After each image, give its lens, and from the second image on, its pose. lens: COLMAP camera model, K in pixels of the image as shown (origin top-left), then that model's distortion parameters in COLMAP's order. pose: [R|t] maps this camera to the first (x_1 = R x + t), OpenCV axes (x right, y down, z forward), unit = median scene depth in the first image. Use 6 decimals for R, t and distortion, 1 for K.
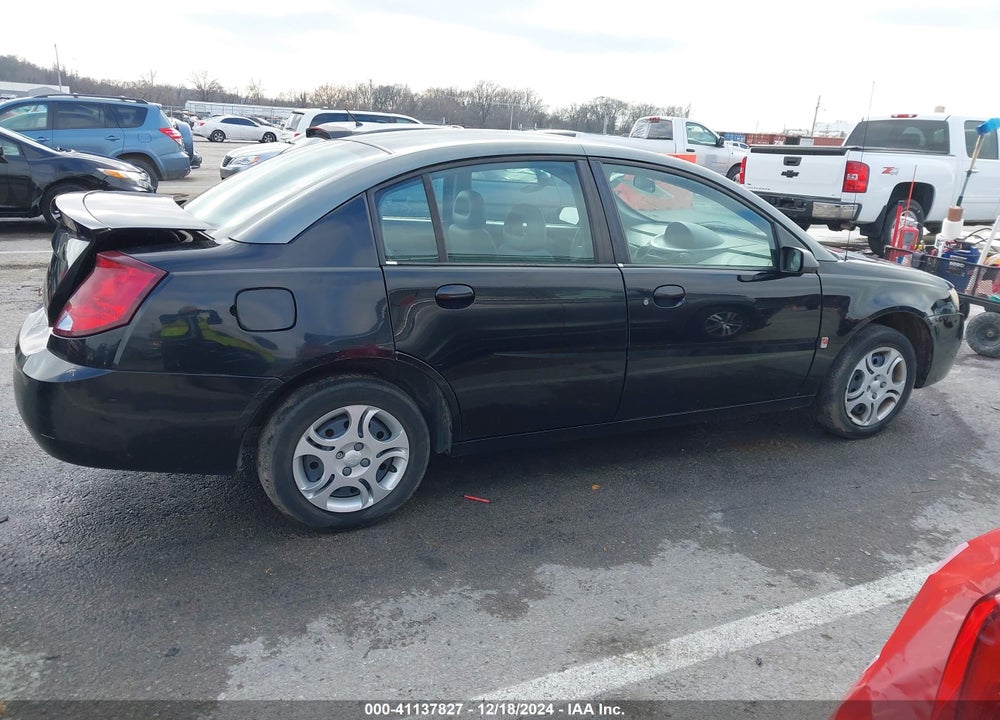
lens RADIAL K [[770.4, 0, 482.8], [0, 770.4, 370.9], [0, 0, 1]] dist [0.014727, -0.011624]
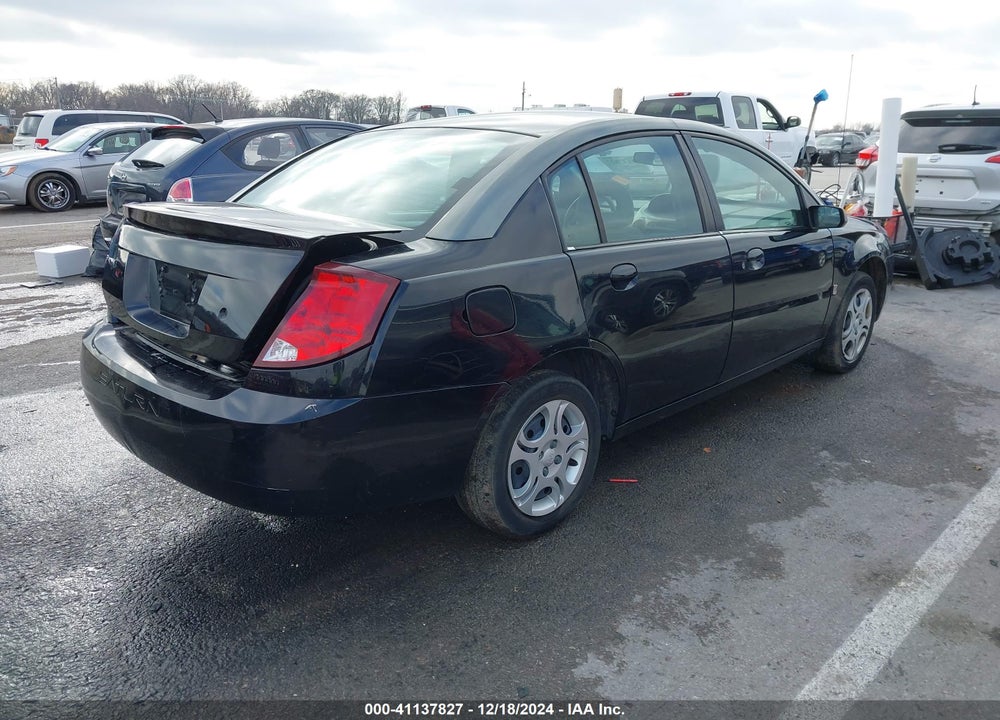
lens RADIAL K [[775.4, 0, 477.2], [0, 775.4, 366.8], [0, 0, 1]] dist [0.021175, -0.006109]
pose [[0.941449, -0.140630, 0.306428, -0.509295], [0.140150, 0.989847, 0.023686, -0.030861], [-0.306647, 0.020647, 0.951599, 0.108835]]
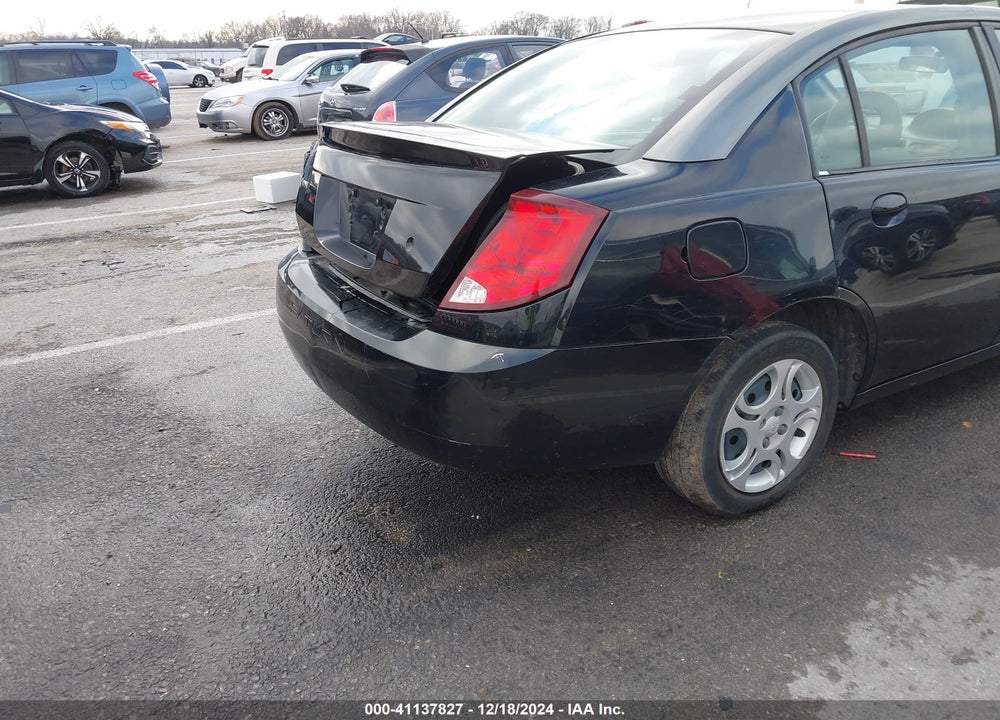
lens RADIAL K [[769.9, 0, 474.3], [0, 769.9, 377.6], [0, 0, 1]] dist [0.057132, -0.074588]
pose [[0.993235, -0.104186, 0.051270, -0.493210], [0.099033, 0.990590, 0.094465, -0.042038], [-0.060629, -0.088749, 0.994207, 0.210235]]
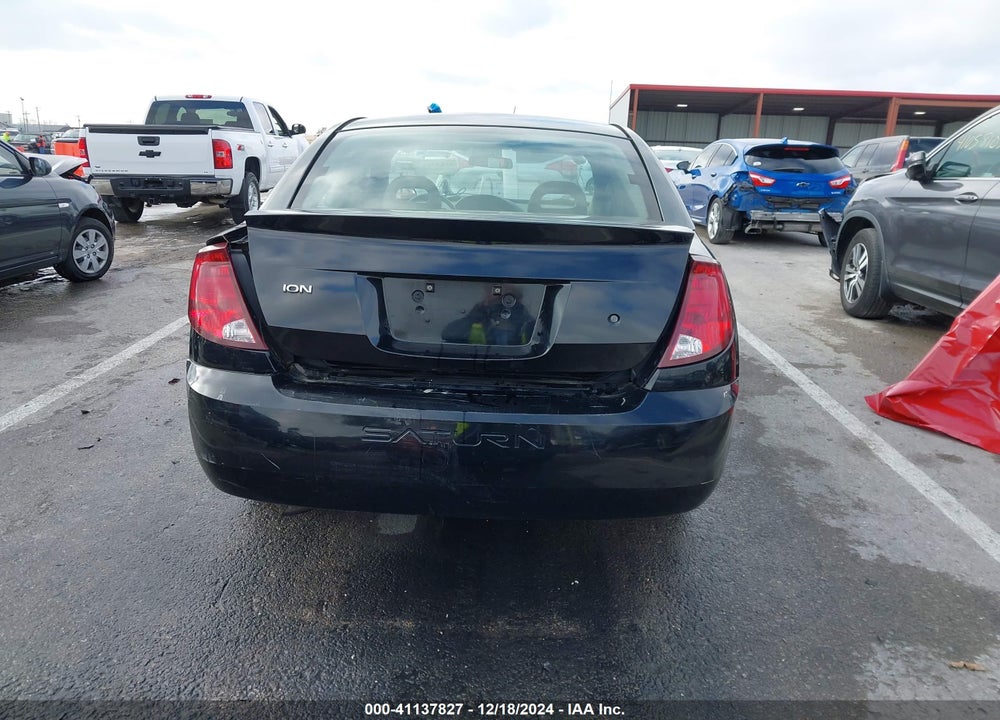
lens RADIAL K [[775.4, 0, 477.2], [0, 775.4, 366.8], [0, 0, 1]] dist [0.021175, -0.006109]
pose [[0.466659, -0.271885, 0.841610, -1.157947], [0.255457, 0.952455, 0.166048, -0.203821], [-0.846741, 0.137507, 0.513927, 0.646588]]
